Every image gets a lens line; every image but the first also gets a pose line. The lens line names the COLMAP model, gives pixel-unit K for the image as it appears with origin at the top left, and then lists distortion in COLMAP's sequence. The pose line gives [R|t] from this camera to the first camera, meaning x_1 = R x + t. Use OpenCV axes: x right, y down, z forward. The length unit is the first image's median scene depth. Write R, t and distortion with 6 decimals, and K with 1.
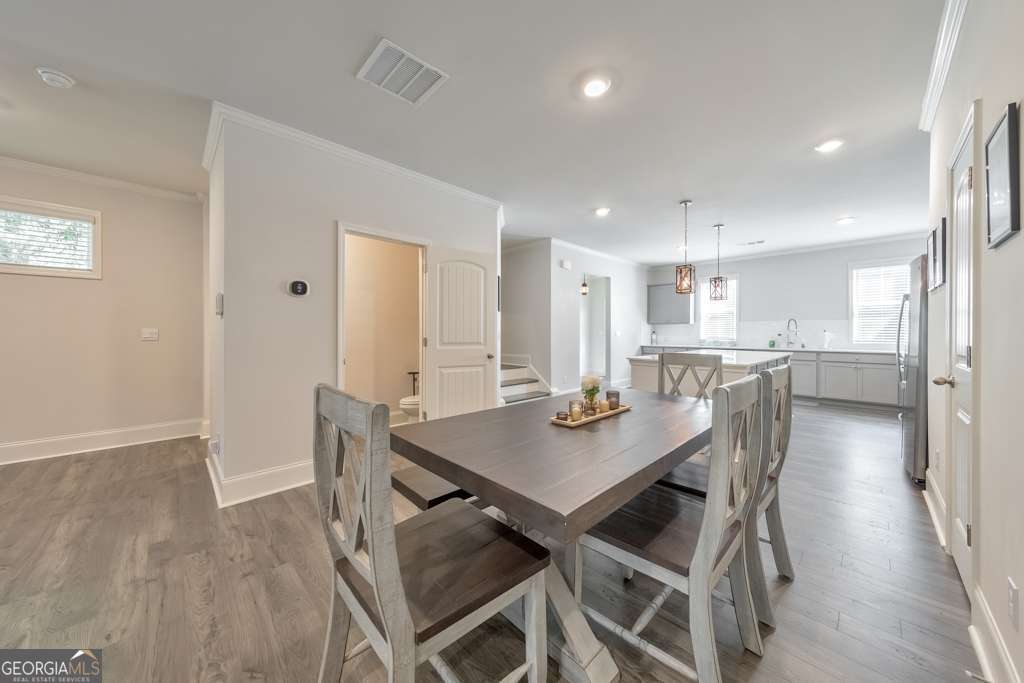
lens RADIAL K [[346.9, 0, 504.6], [0, 346.9, 338.5], [0, 0, 1]] dist [0.000743, -0.000028]
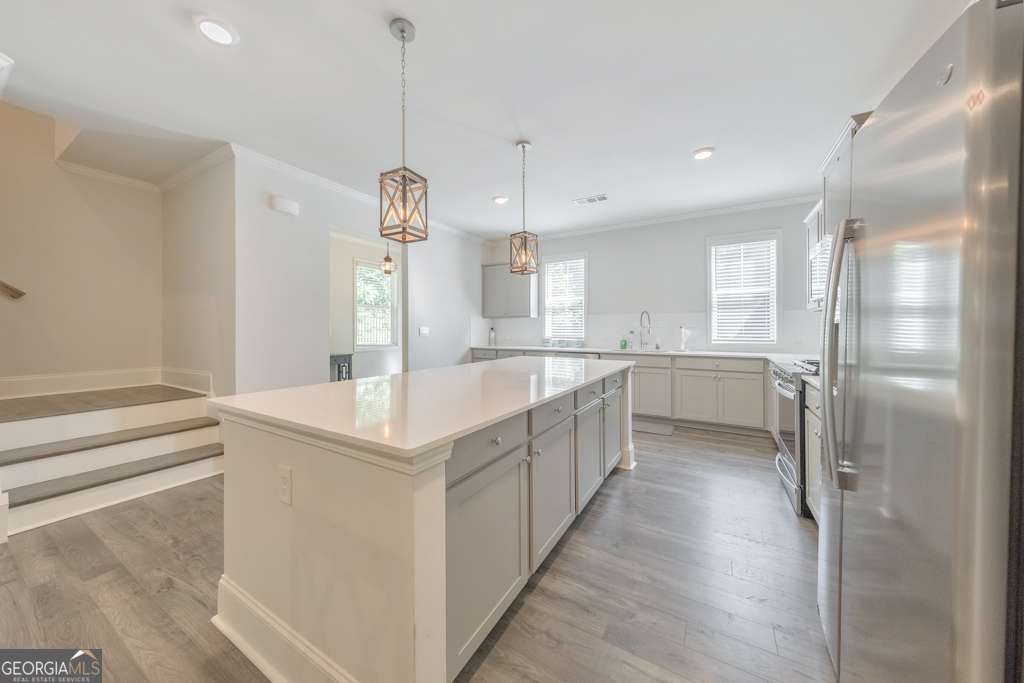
lens RADIAL K [[346.9, 0, 505.4], [0, 346.9, 333.2], [0, 0, 1]] dist [0.000743, -0.000028]
pose [[0.965242, -0.002770, 0.261345, 0.343541], [0.003787, 0.999987, -0.003388, -0.007626], [-0.261332, 0.004260, 0.965240, 0.357797]]
